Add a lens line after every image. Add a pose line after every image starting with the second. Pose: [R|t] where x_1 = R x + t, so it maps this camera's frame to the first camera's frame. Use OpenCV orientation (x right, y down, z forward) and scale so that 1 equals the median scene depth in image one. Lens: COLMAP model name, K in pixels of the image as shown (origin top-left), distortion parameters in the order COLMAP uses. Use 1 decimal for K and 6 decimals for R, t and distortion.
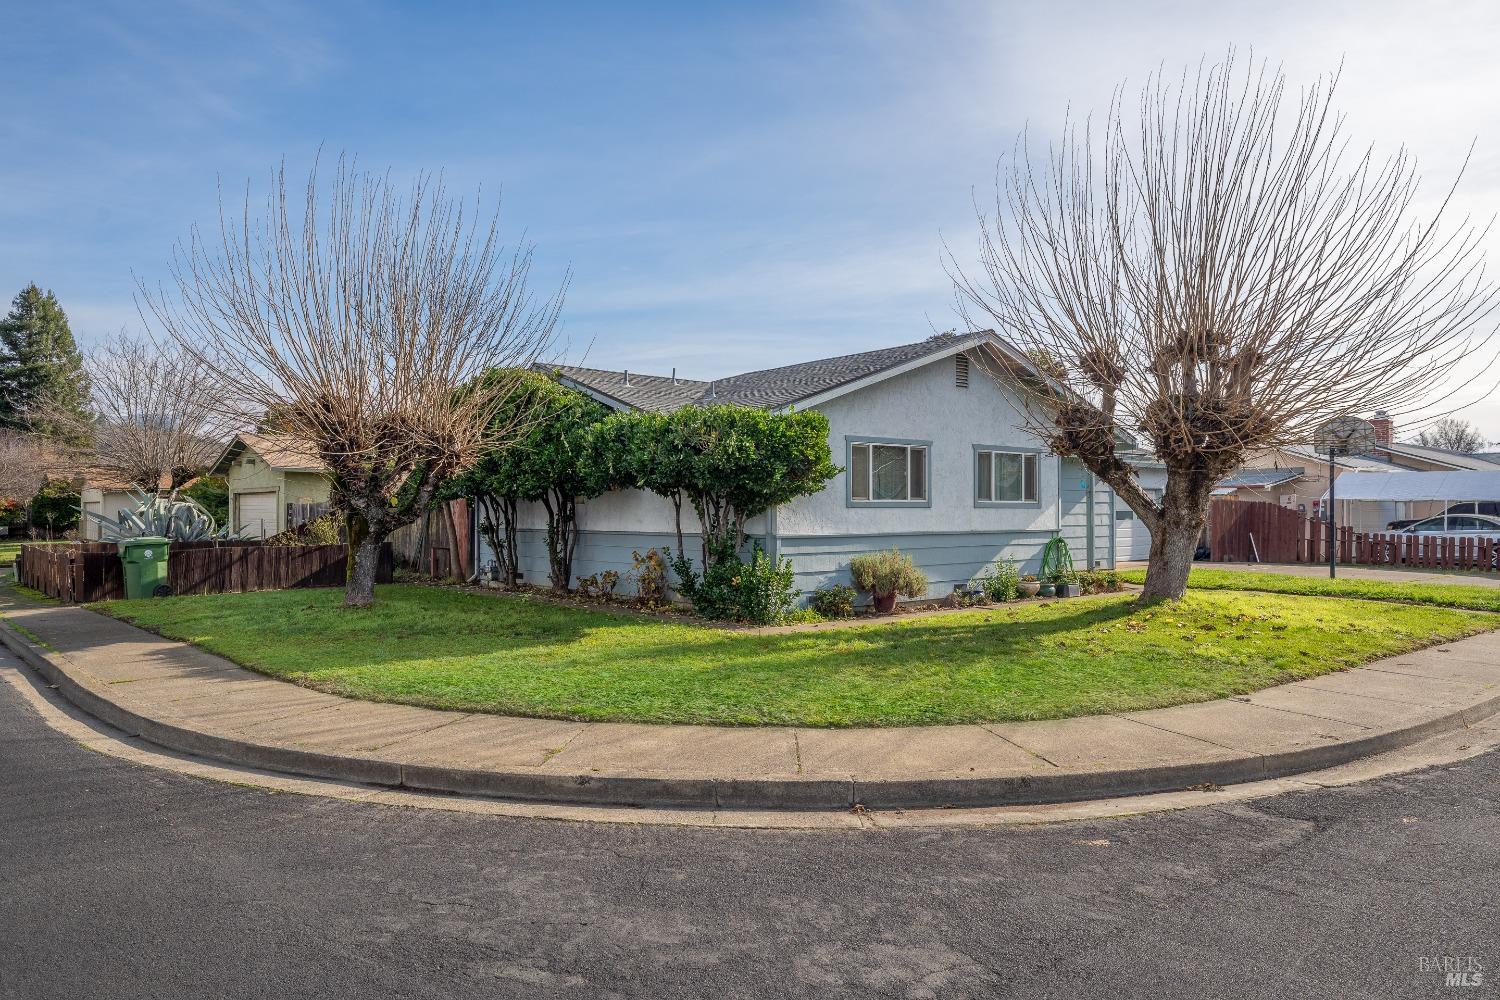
lens RADIAL K [[953.1, 0, 745.9], [0, 953.1, 501.4], [0, 0, 1]] dist [0.014294, -0.001737]
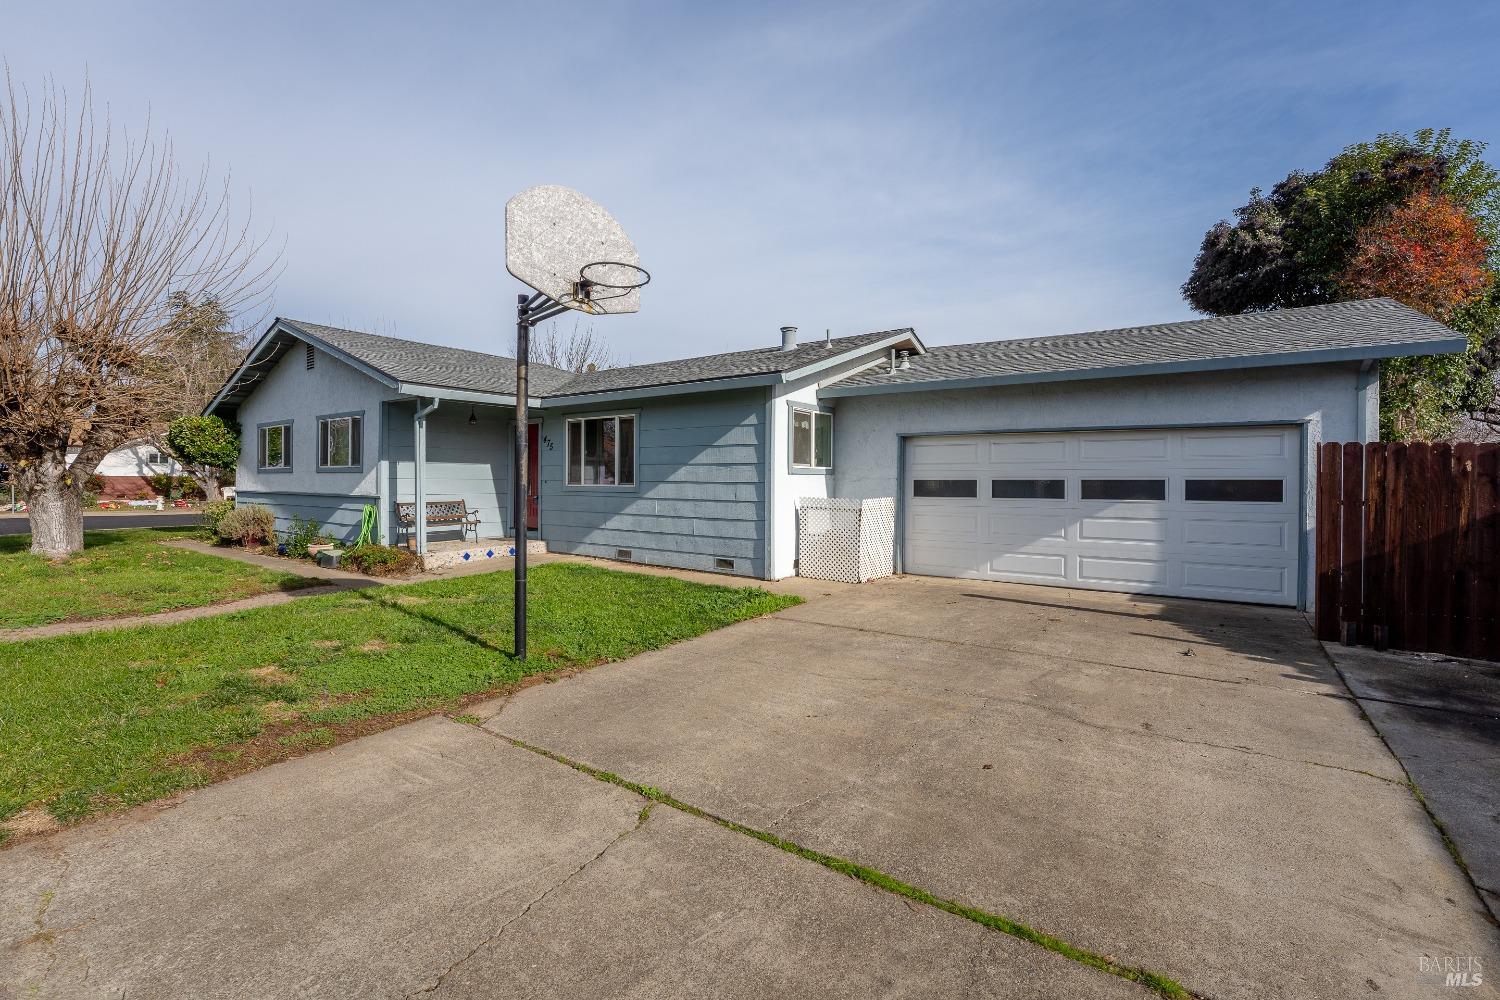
lens RADIAL K [[646.8, 0, 746.4], [0, 646.8, 487.2], [0, 0, 1]] dist [-0.000916, -0.000025]
pose [[0.250576, 0.015732, -0.967969, 1.190304], [0.004988, 0.999834, 0.017541, 0.013472], [0.968084, -0.009223, 0.250456, 1.396327]]
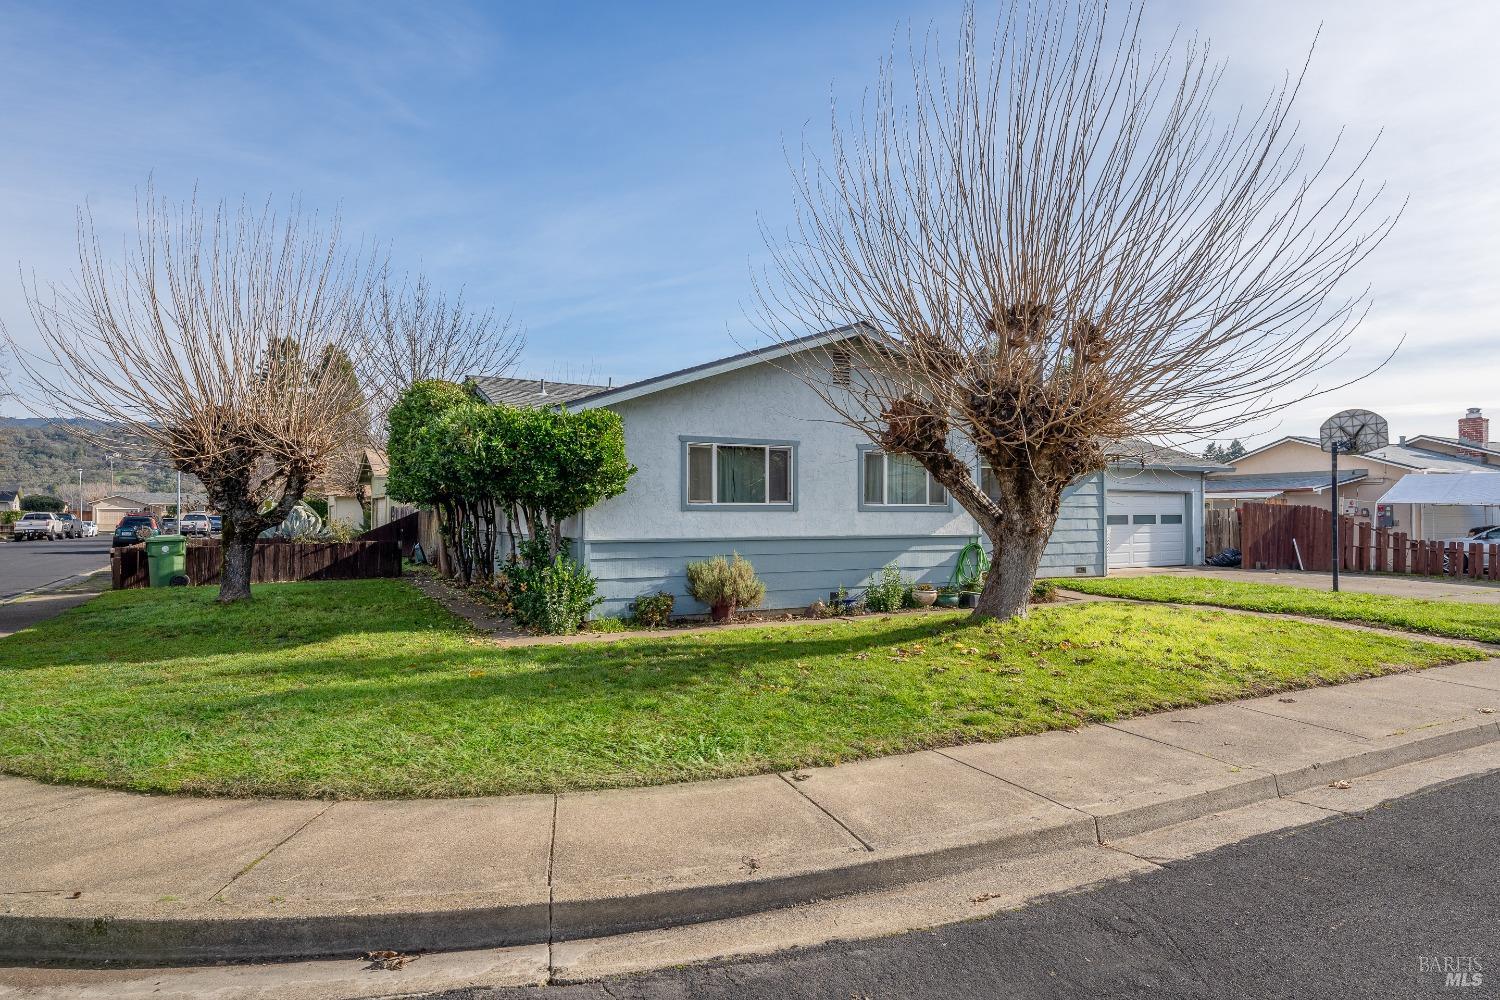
lens RADIAL K [[808.4, 0, 749.6], [0, 808.4, 505.3], [0, 0, 1]] dist [-0.001397, 0.001373]
pose [[0.978380, 0.000269, -0.206814, 0.321055], [-0.000403, 1.000000, -0.000606, 0.001198], [0.206814, 0.000677, 0.978380, 0.207839]]
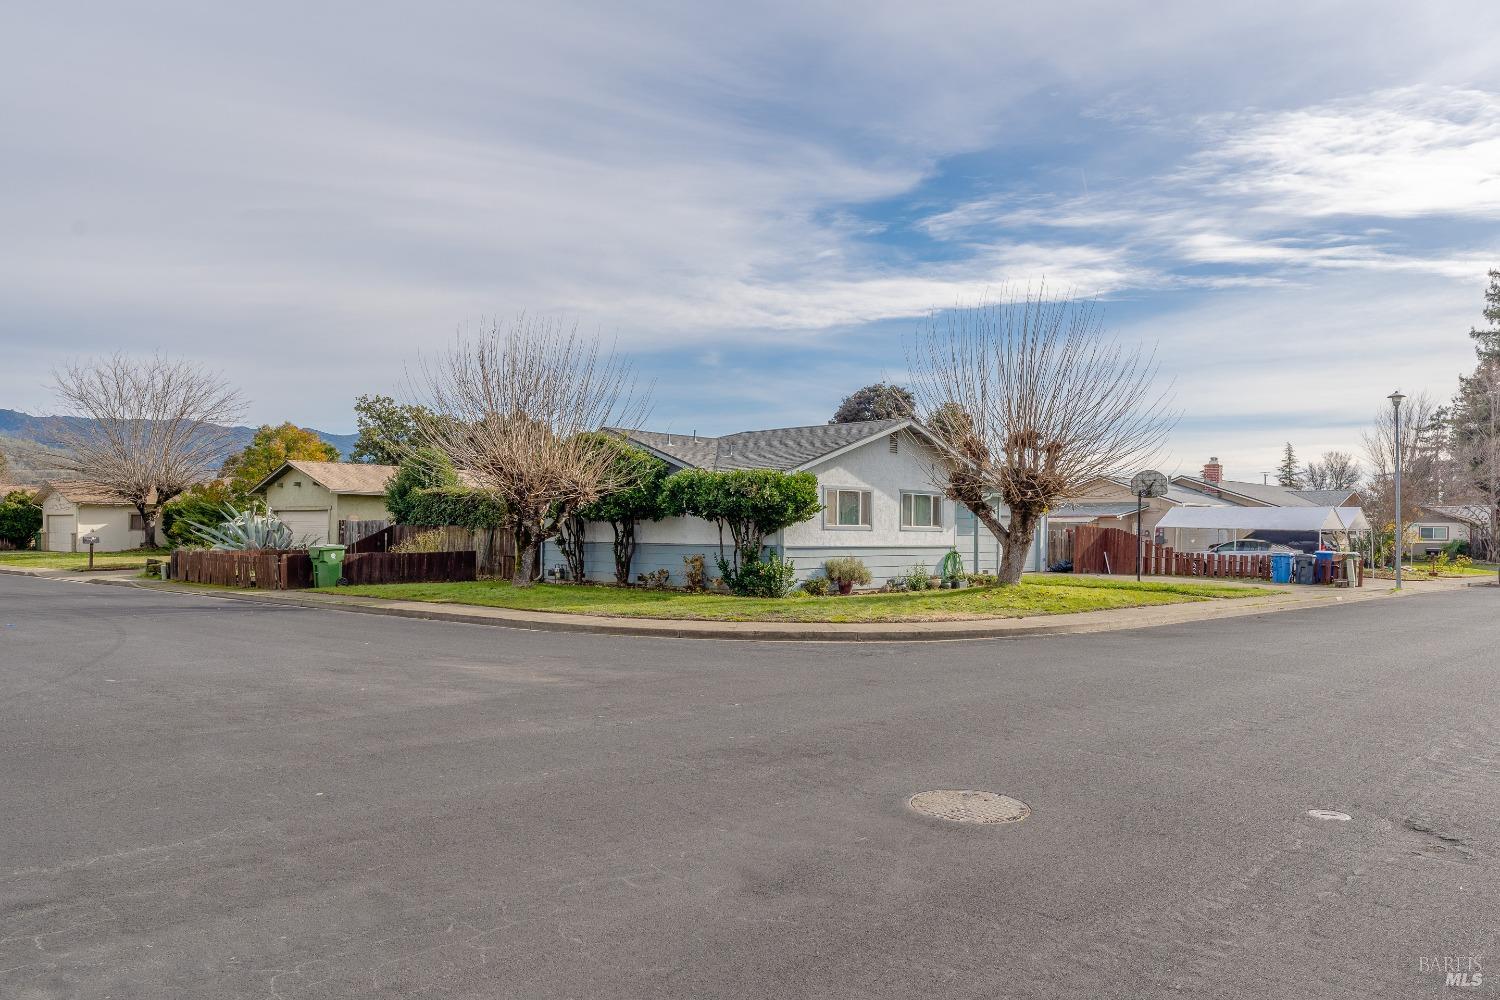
lens RADIAL K [[1039.7, 0, 761.7], [0, 1039.7, 542.1], [0, 0, 1]] dist [-0.013677, -0.002425]
pose [[0.994333, 0.009901, 0.105850, -0.173594], [-0.012046, 0.999734, 0.019646, -0.005166], [-0.105628, -0.020810, 0.994188, -0.698119]]
